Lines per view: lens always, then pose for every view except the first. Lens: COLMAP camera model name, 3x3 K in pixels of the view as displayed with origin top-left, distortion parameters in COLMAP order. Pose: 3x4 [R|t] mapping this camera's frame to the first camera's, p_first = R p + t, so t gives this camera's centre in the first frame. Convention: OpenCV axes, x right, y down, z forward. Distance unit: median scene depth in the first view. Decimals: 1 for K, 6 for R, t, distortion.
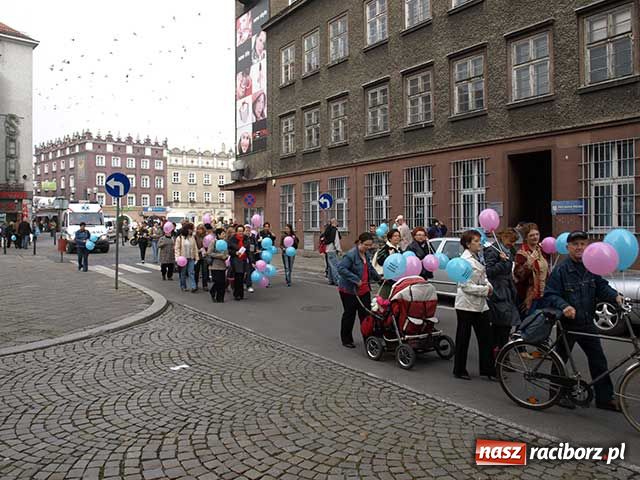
lens RADIAL K [[505.3, 0, 317.8], [0, 505.3, 238.3], [0, 0, 1]] dist [-0.100613, 0.058460]
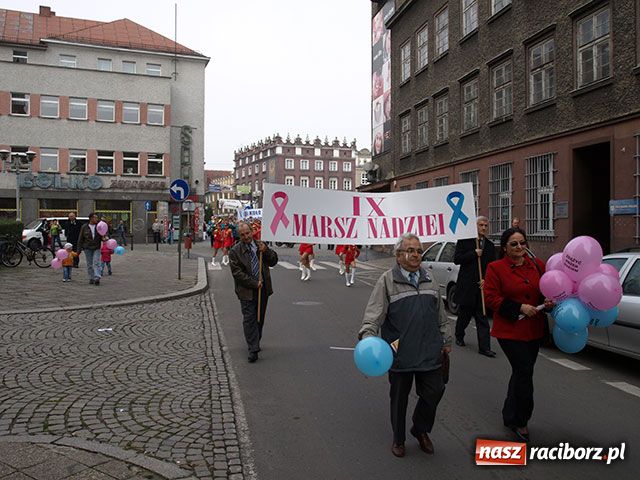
lens RADIAL K [[540.9, 0, 320.0], [0, 540.9, 240.0], [0, 0, 1]] dist [-0.083920, 0.017800]
pose [[0.928316, 0.016519, -0.371425, 0.188845], [-0.018595, 0.999825, -0.002009, 0.003271], [0.371327, 0.008771, 0.928461, -0.024985]]
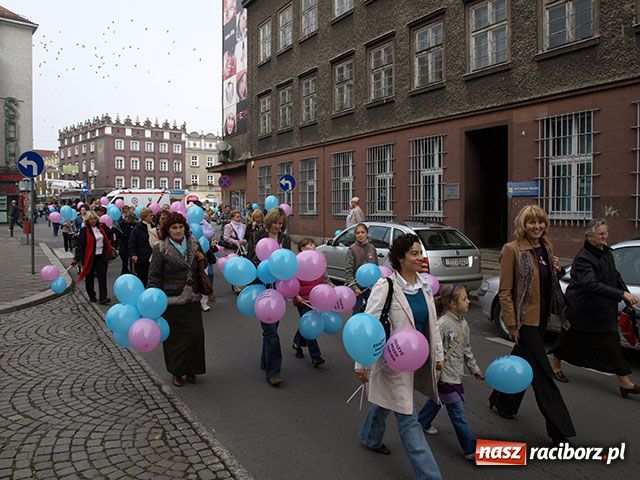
lens RADIAL K [[498.2, 0, 318.1], [0, 498.2, 236.4], [0, 0, 1]] dist [-0.112298, 0.065818]
pose [[0.998959, 0.008319, -0.044853, 0.093335], [-0.007003, 0.999543, 0.029423, -0.000448], [0.045077, -0.029079, 0.998560, 0.053262]]
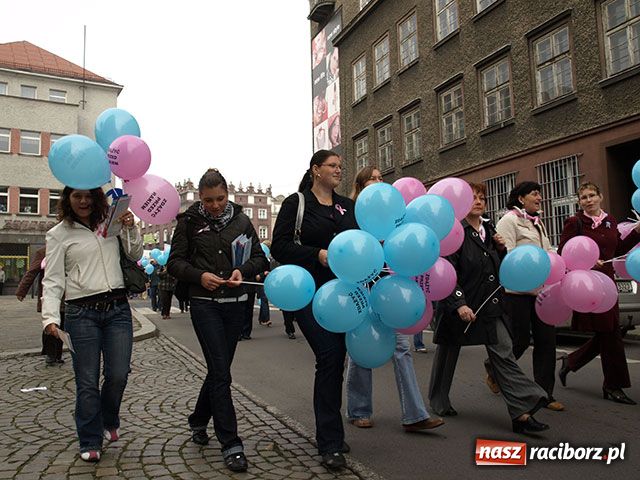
lens RADIAL K [[561.2, 0, 320.0], [0, 561.2, 240.0], [0, 0, 1]] dist [-0.106476, 0.075955]
pose [[0.975742, -0.030548, -0.216783, 0.080345], [0.009632, 0.995248, -0.096890, 0.029068], [0.218713, 0.092452, 0.971400, 0.067172]]
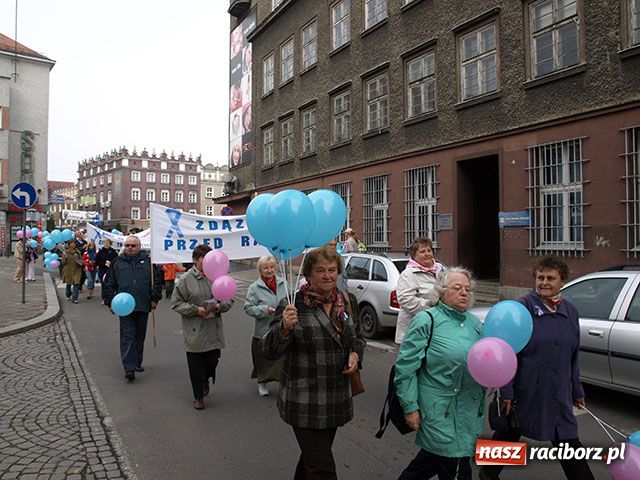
lens RADIAL K [[499.9, 0, 313.5], [0, 499.9, 240.5], [0, 0, 1]] dist [-0.116560, 0.070969]
pose [[0.996232, 0.006035, -0.086520, 0.120823], [-0.008183, 0.999666, -0.024497, -0.000566], [0.086343, 0.025113, 0.995949, 0.058259]]
